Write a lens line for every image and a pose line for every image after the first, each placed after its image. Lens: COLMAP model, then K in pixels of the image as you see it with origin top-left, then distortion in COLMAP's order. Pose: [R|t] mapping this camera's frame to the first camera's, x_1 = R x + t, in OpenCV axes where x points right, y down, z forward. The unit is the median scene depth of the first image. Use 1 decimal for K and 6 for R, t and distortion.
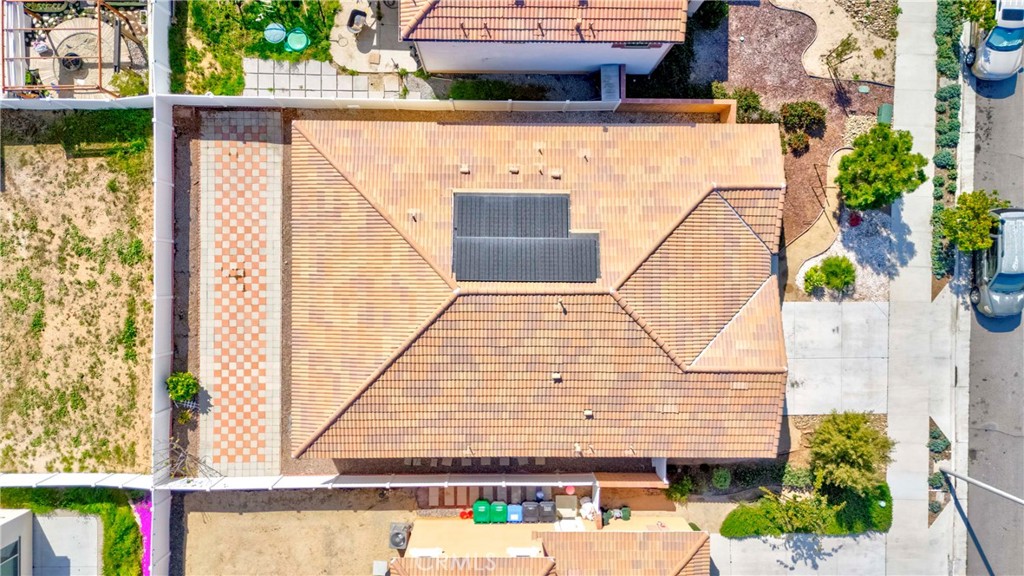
lens RADIAL K [[812.4, 0, 512.0], [0, 812.4, 288.0], [0, 0, 1]] dist [0.018519, -0.005220]
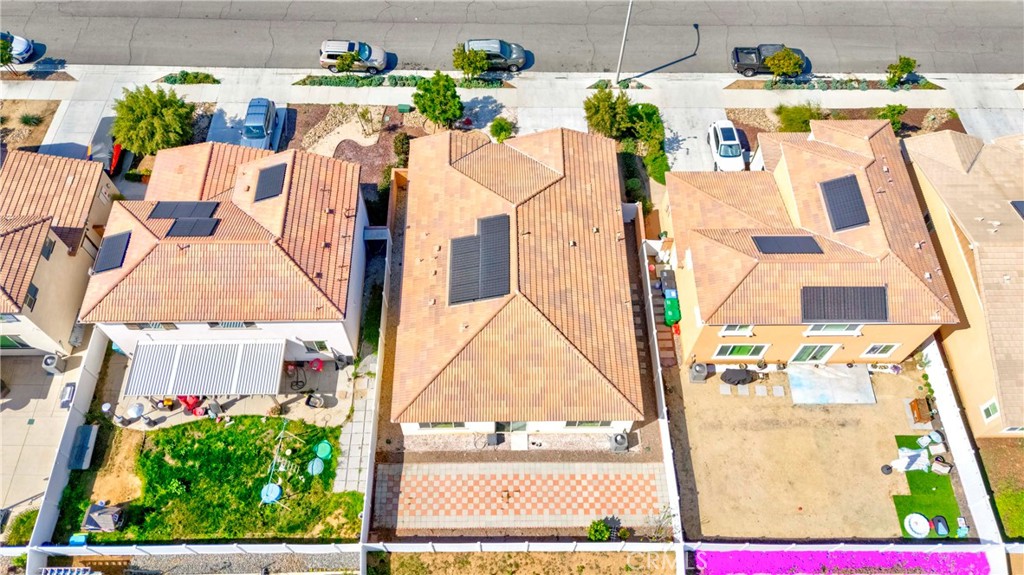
lens RADIAL K [[812.4, 0, 512.0], [0, 812.4, 287.5], [0, 0, 1]] dist [0.018519, -0.005220]
pose [[-0.016679, -0.863687, 0.503752, -0.690357], [0.999842, -0.011274, 0.013775, -0.021584], [-0.006218, 0.503902, 0.863738, -0.236237]]
